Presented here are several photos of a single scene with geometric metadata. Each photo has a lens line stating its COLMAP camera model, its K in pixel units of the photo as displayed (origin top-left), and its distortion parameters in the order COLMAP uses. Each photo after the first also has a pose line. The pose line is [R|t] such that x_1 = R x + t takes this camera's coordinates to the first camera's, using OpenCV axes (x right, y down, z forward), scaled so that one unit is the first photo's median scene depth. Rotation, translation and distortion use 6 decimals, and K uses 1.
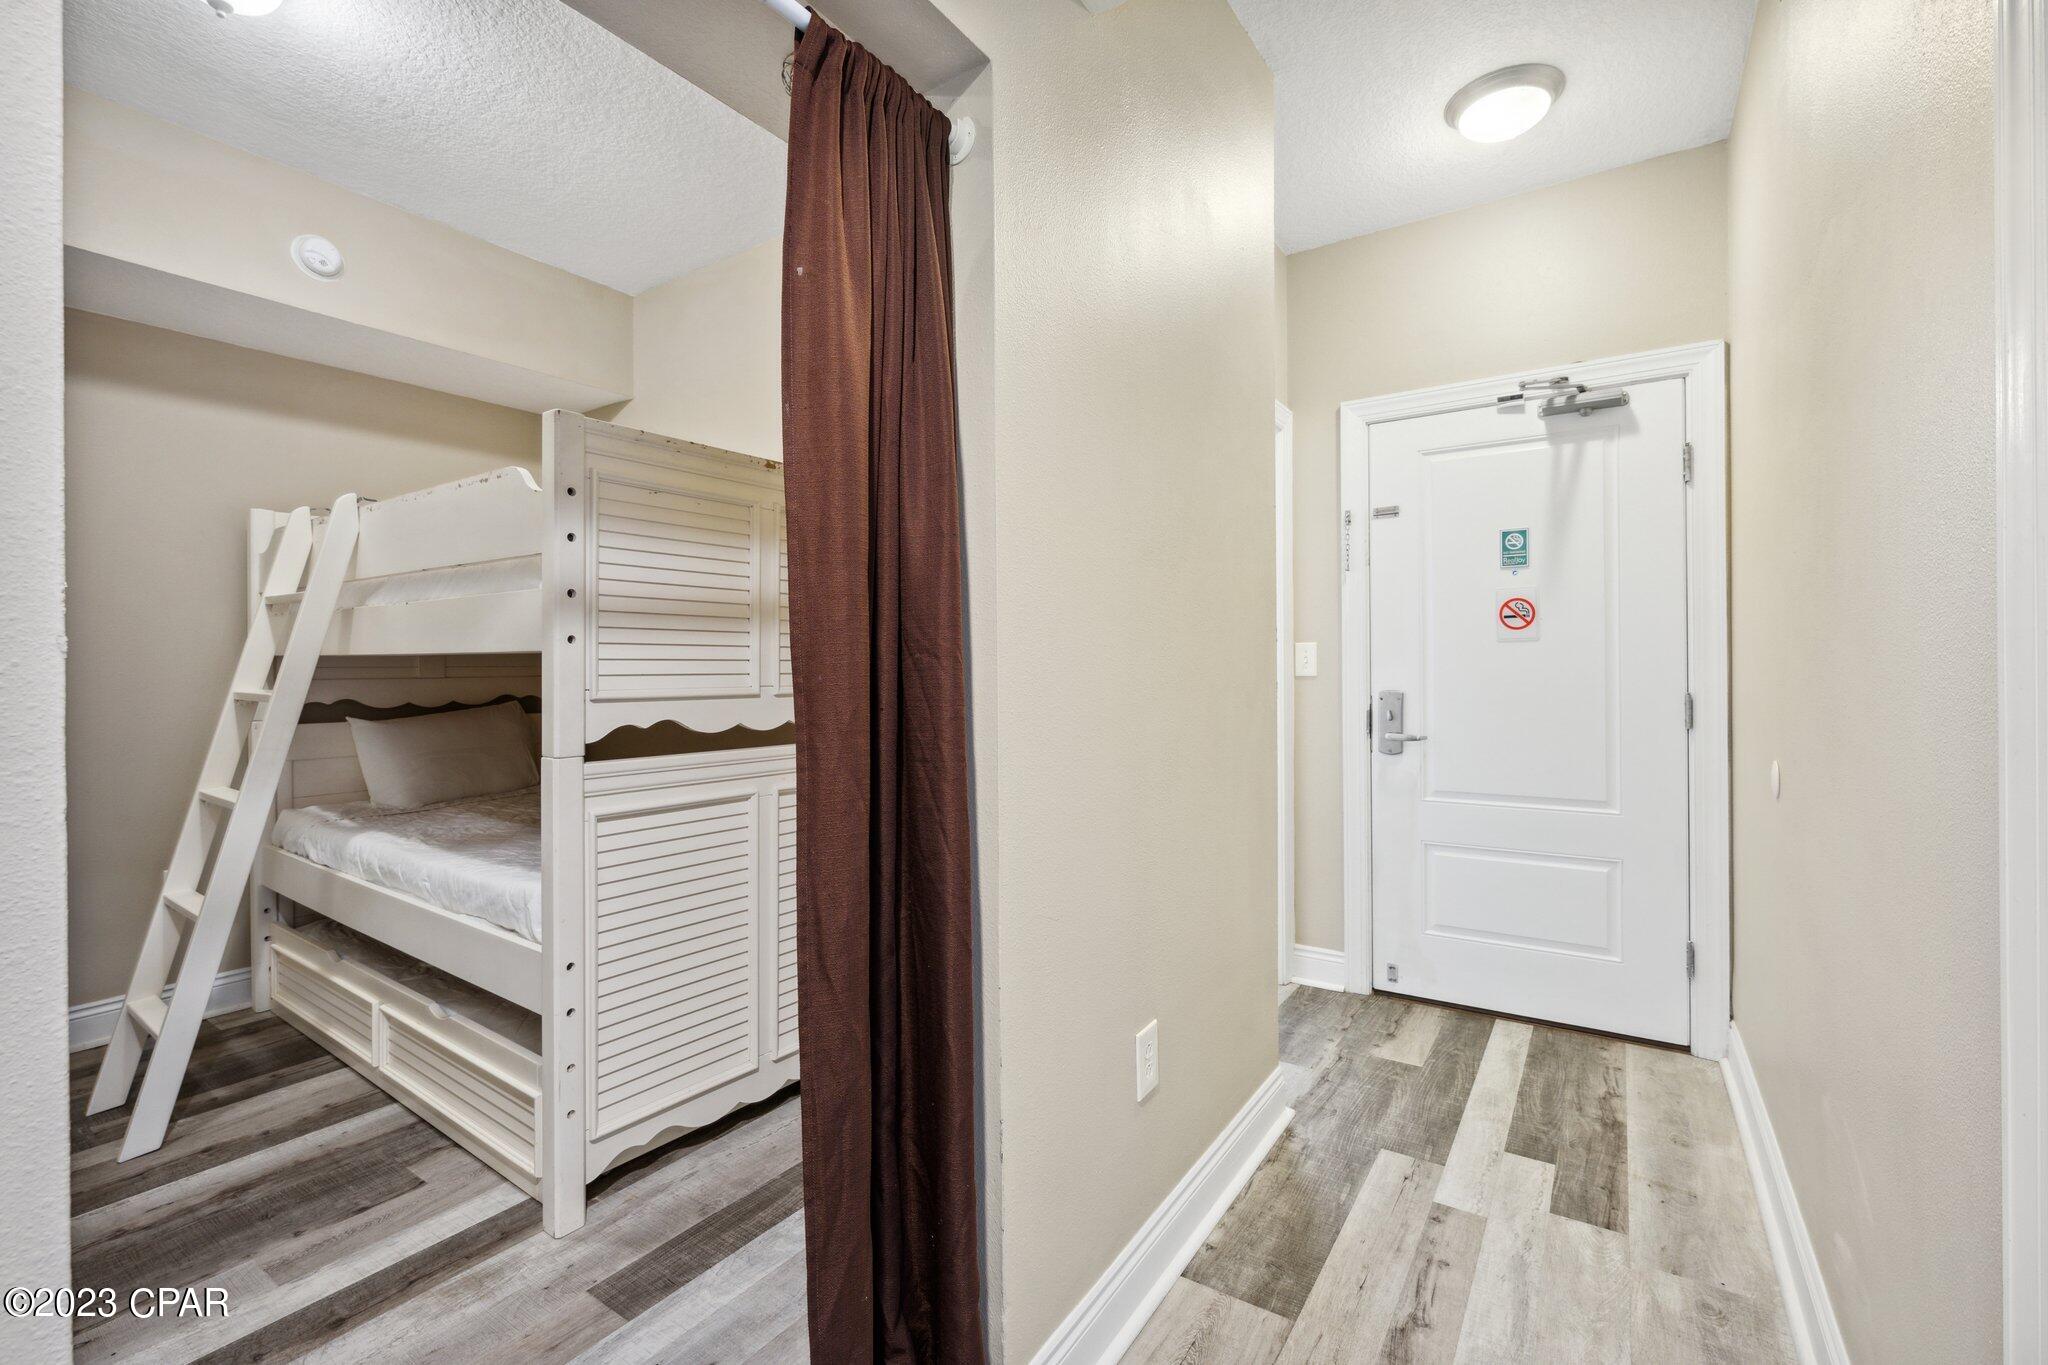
lens RADIAL K [[866.6, 0, 1014.7], [0, 866.6, 669.9], [0, 0, 1]] dist [-0.000376, -0.000547]
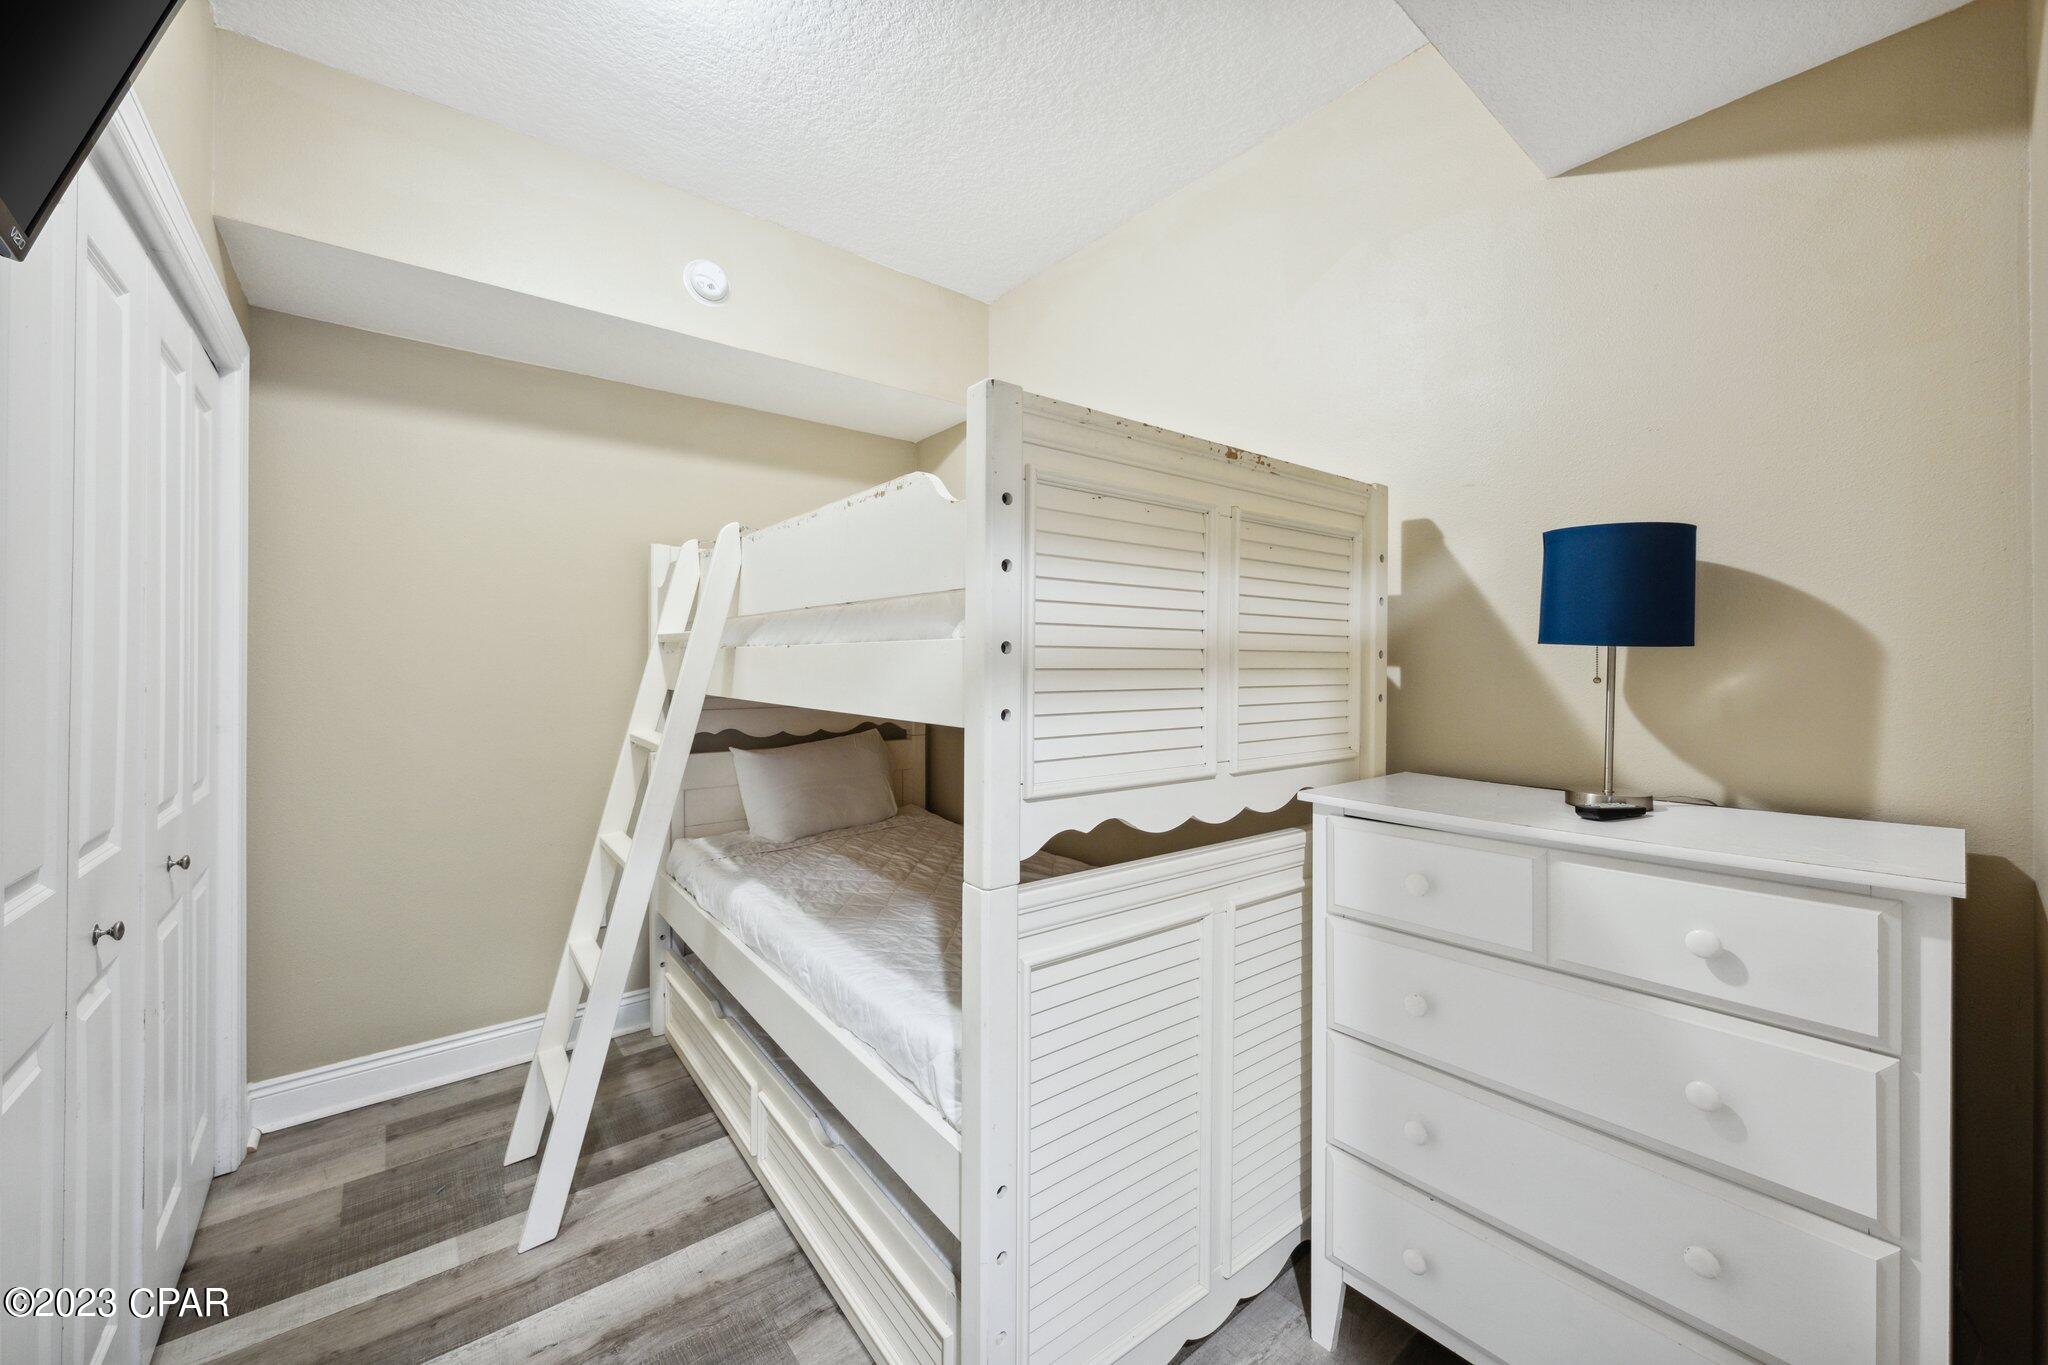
lens RADIAL K [[796.7, 0, 1033.3], [0, 796.7, 676.2], [0, 0, 1]] dist [-0.001132, 0.000028]
pose [[0.956897, 0.009332, -0.290278, -0.220553], [-0.007638, 0.999947, 0.006969, -0.050280], [0.290328, -0.004451, 0.956917, 0.288707]]
